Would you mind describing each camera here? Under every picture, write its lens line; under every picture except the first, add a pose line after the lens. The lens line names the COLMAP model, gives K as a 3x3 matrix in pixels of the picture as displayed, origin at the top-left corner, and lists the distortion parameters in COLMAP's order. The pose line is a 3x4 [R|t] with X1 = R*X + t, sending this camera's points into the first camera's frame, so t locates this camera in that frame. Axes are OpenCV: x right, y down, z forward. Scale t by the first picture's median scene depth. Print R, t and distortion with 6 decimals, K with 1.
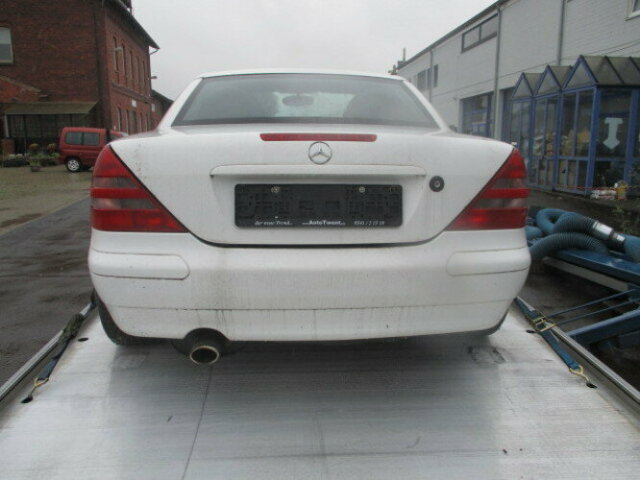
lens RADIAL K [[518.0, 0, 320.0], [0, 518.0, 240.0], [0, 0, 1]] dist [-0.053651, 0.014460]
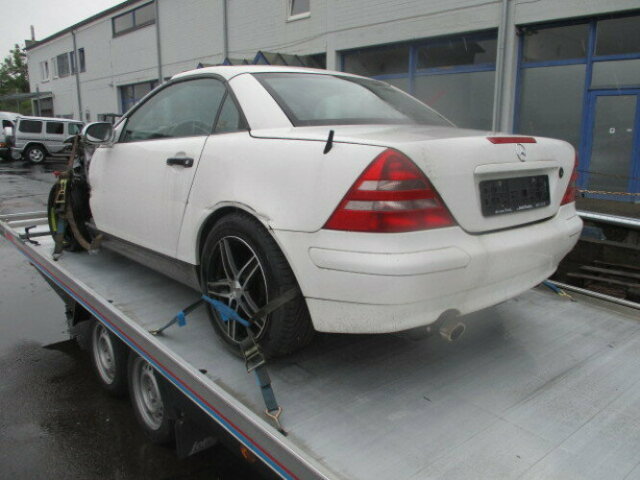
lens RADIAL K [[518.0, 0, 320.0], [0, 518.0, 240.0], [0, 0, 1]] dist [-0.053651, 0.014460]
pose [[0.812163, -0.122903, 0.570338, -1.095064], [0.110144, 0.992281, 0.056983, -0.077346], [-0.572939, 0.016540, 0.819431, 0.235792]]
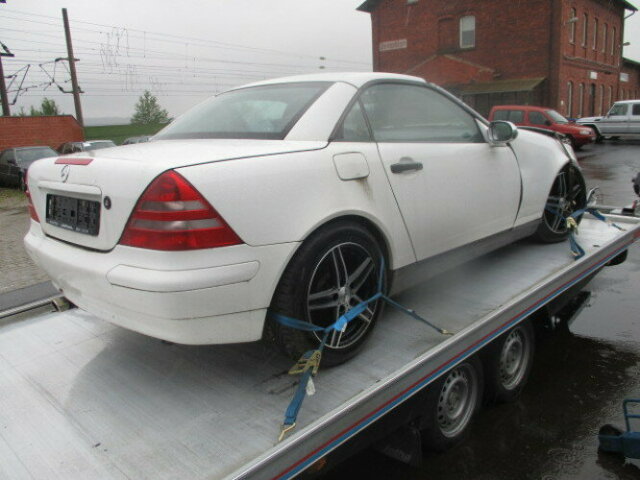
lens RADIAL K [[518.0, 0, 320.0], [0, 518.0, 240.0], [0, 0, 1]] dist [-0.053651, 0.014460]
pose [[0.687146, 0.125837, -0.715538, 1.347254], [-0.093295, 0.992015, 0.084865, -0.163753], [0.720504, 0.008441, 0.693399, 0.532037]]
